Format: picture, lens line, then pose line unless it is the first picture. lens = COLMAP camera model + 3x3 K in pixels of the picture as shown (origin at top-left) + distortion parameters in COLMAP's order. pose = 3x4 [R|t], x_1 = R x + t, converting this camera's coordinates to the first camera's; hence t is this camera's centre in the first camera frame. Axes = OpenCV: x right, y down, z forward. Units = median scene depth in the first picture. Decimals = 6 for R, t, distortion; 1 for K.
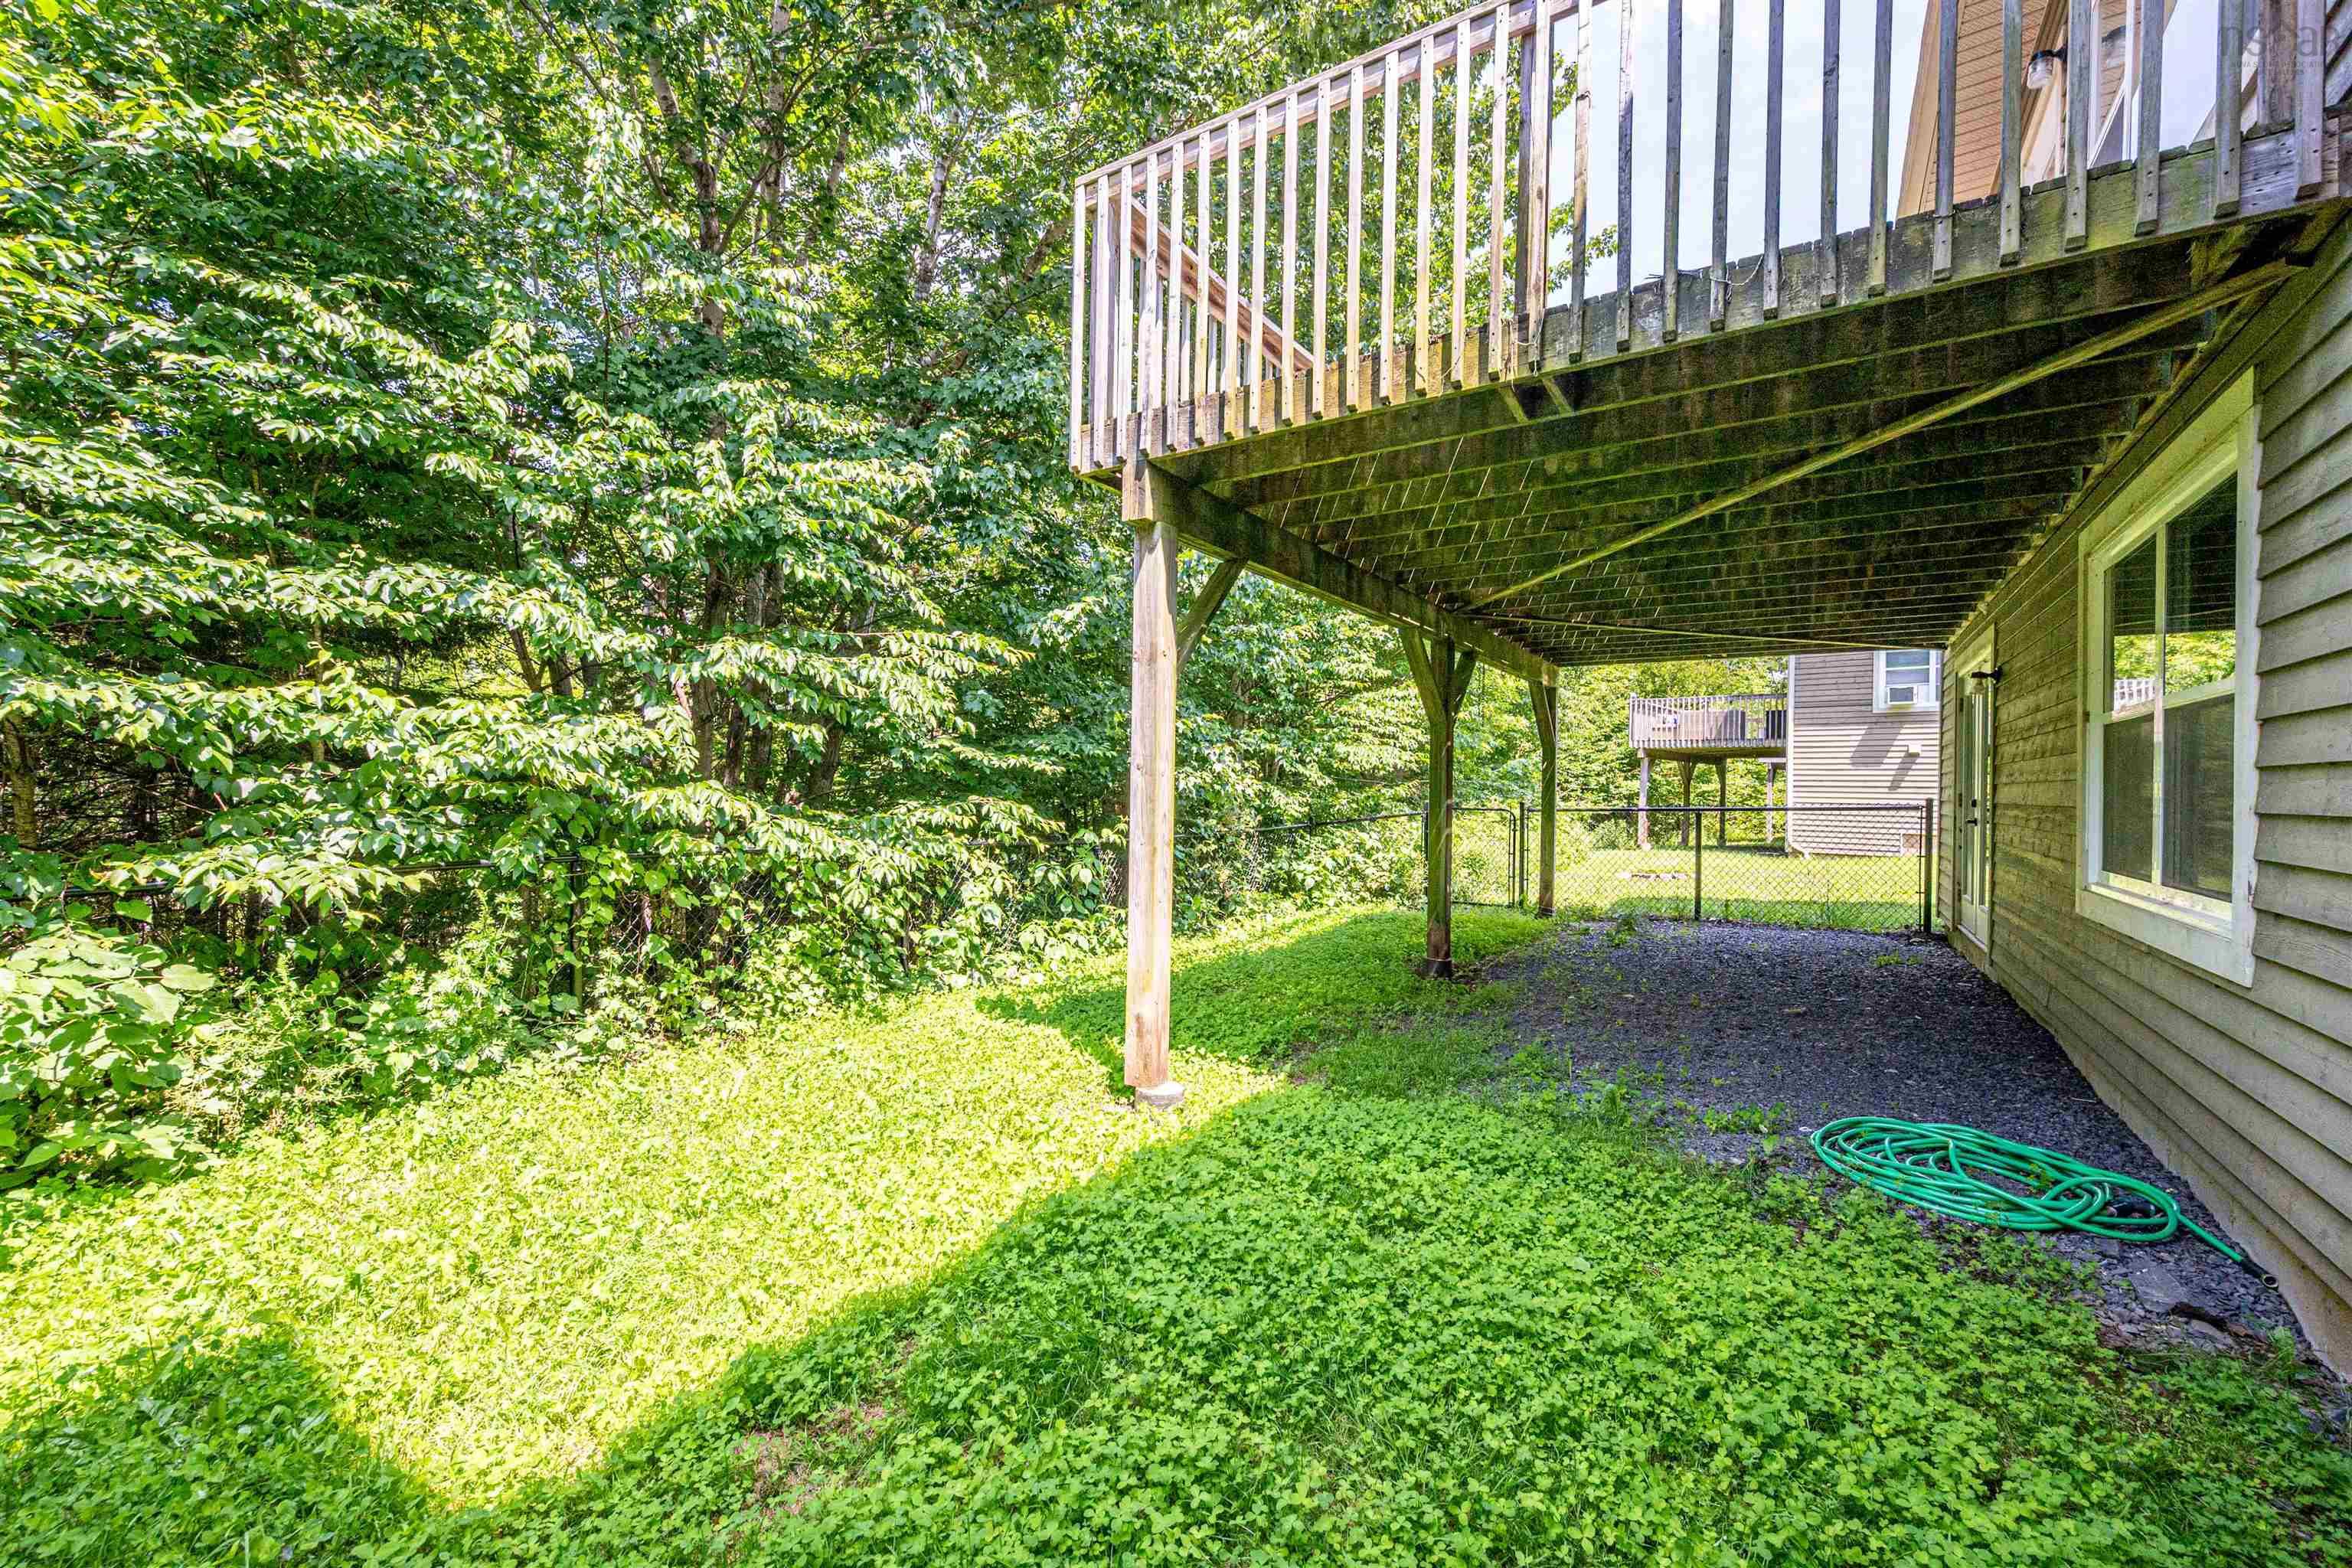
lens RADIAL K [[958.8, 0, 1176.0], [0, 958.8, 784.0], [0, 0, 1]] dist [0.000955, 0.000153]
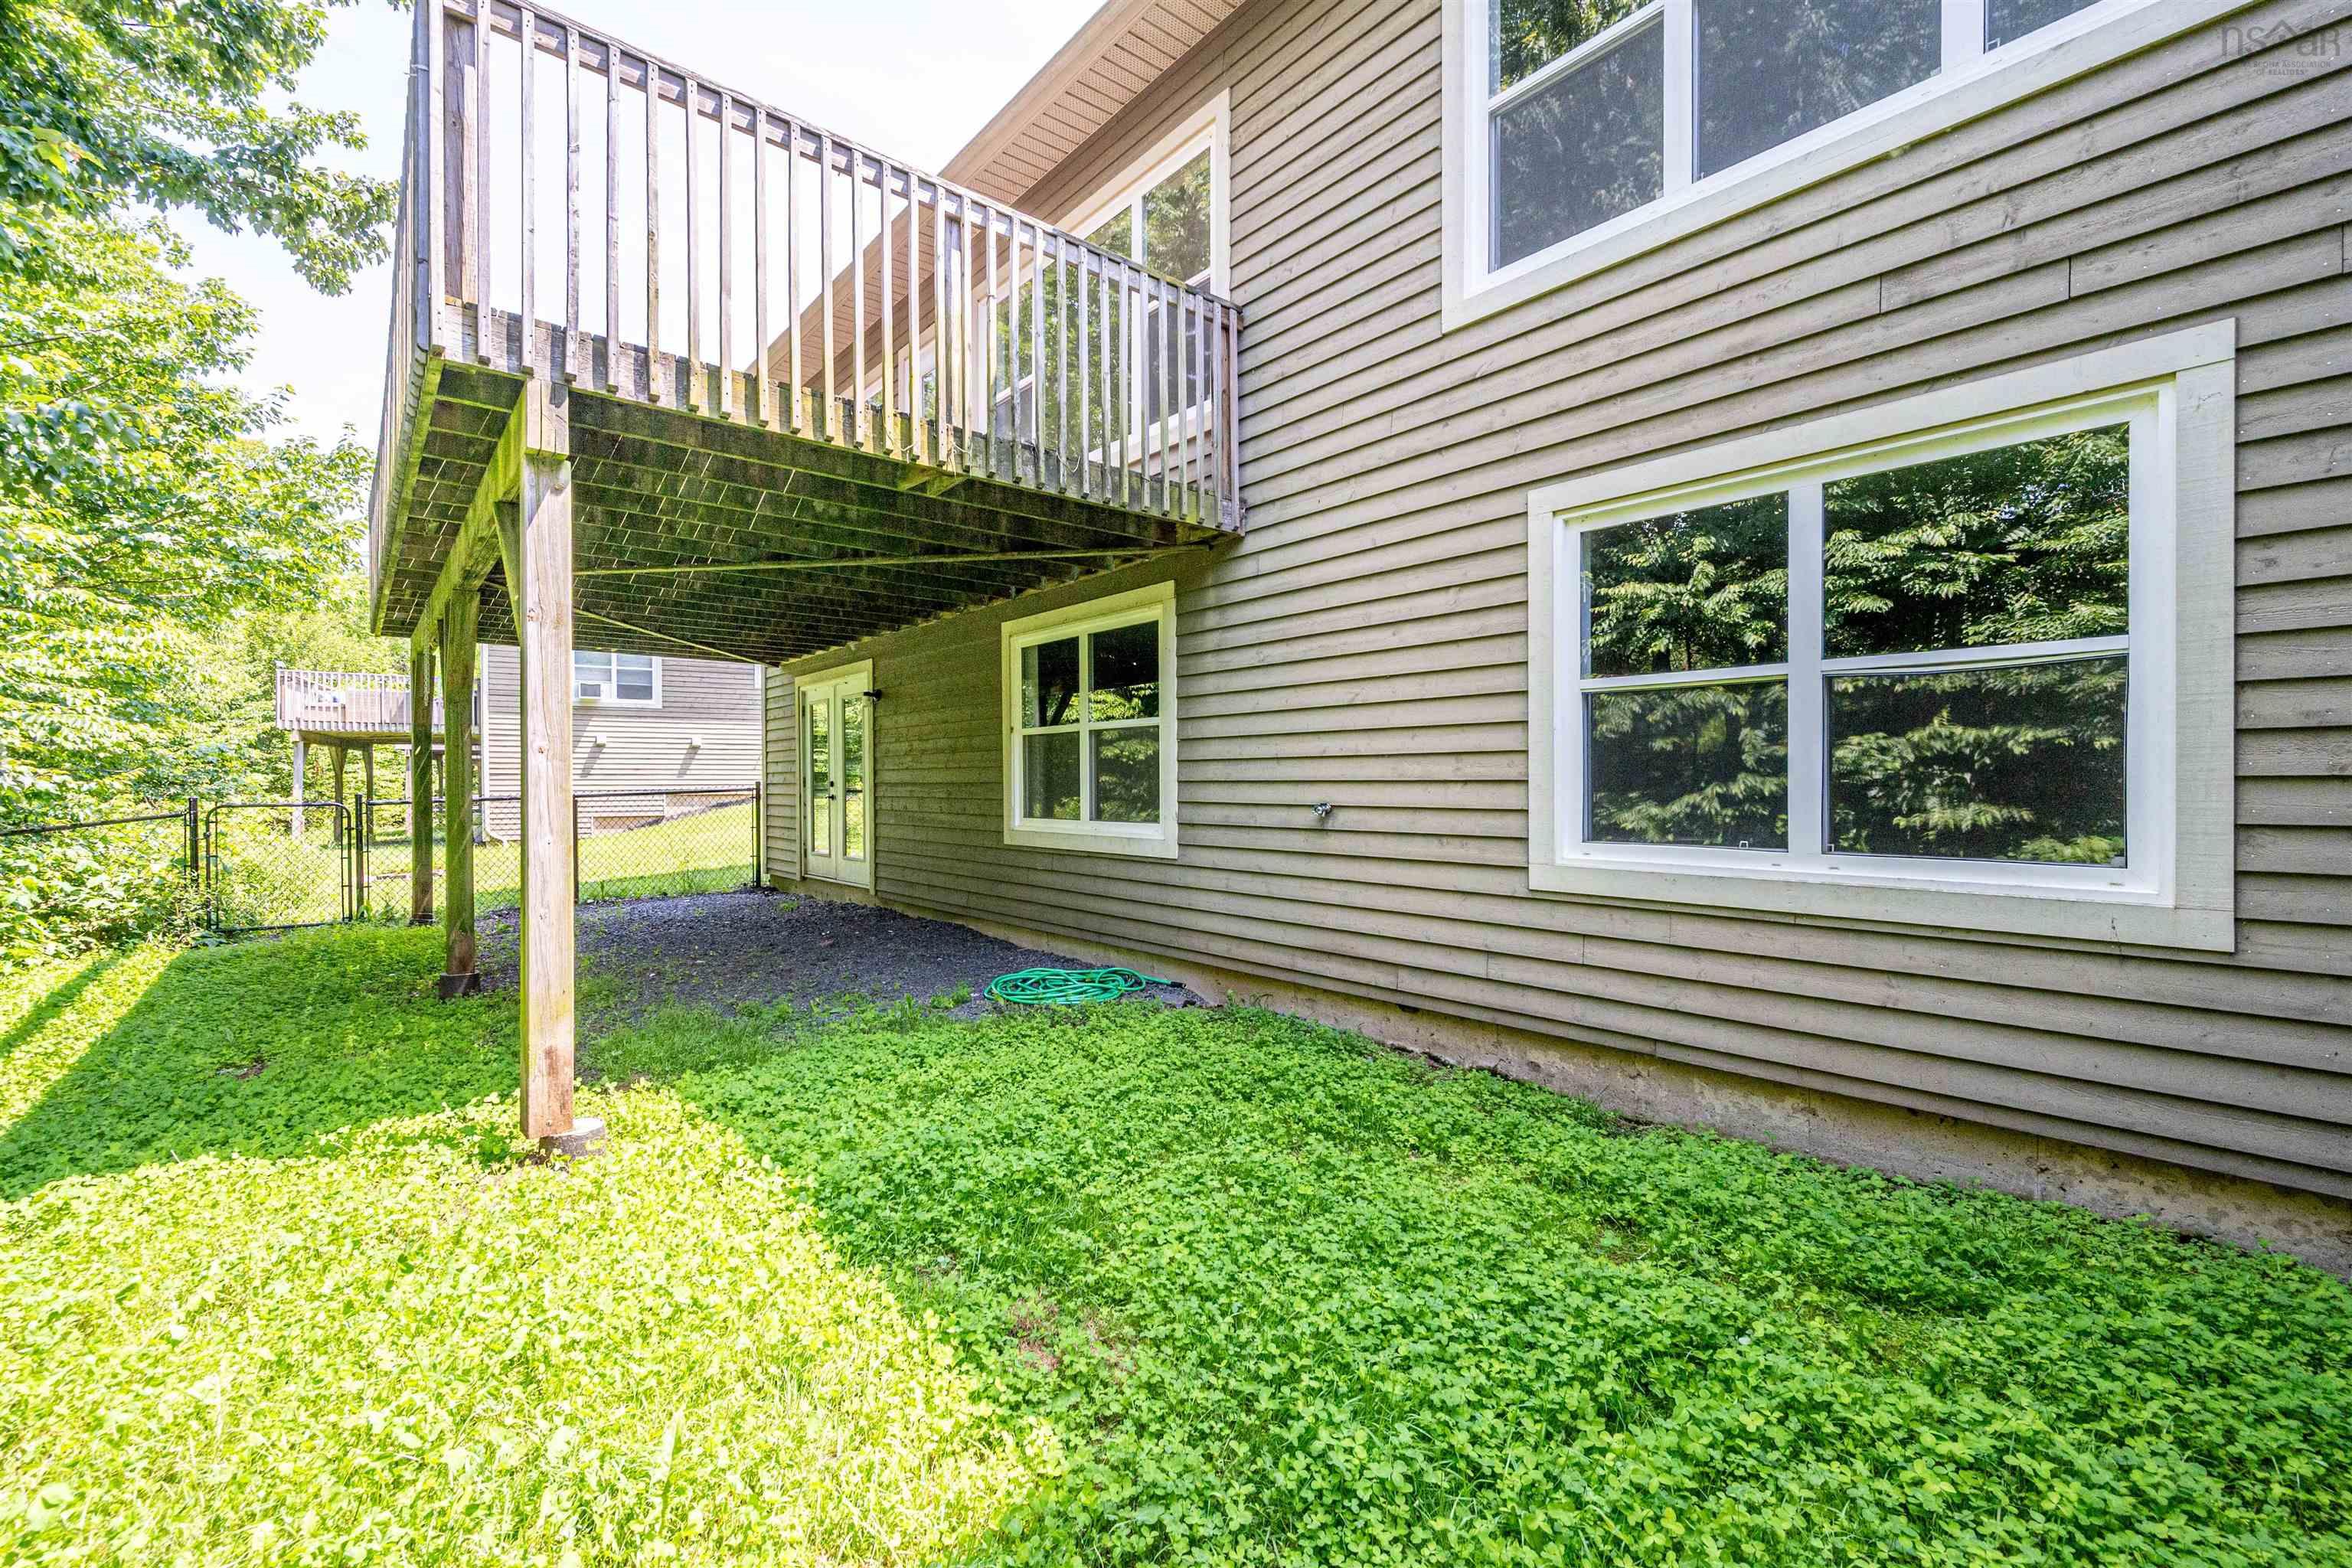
lens RADIAL K [[958.8, 0, 1176.0], [0, 958.8, 784.0], [0, 0, 1]] dist [0.000955, 0.000153]
pose [[0.282130, -0.017497, 0.959217, -0.657288], [0.005506, 0.999847, 0.016619, -0.000771], [-0.959360, 0.000592, 0.282183, 0.238274]]
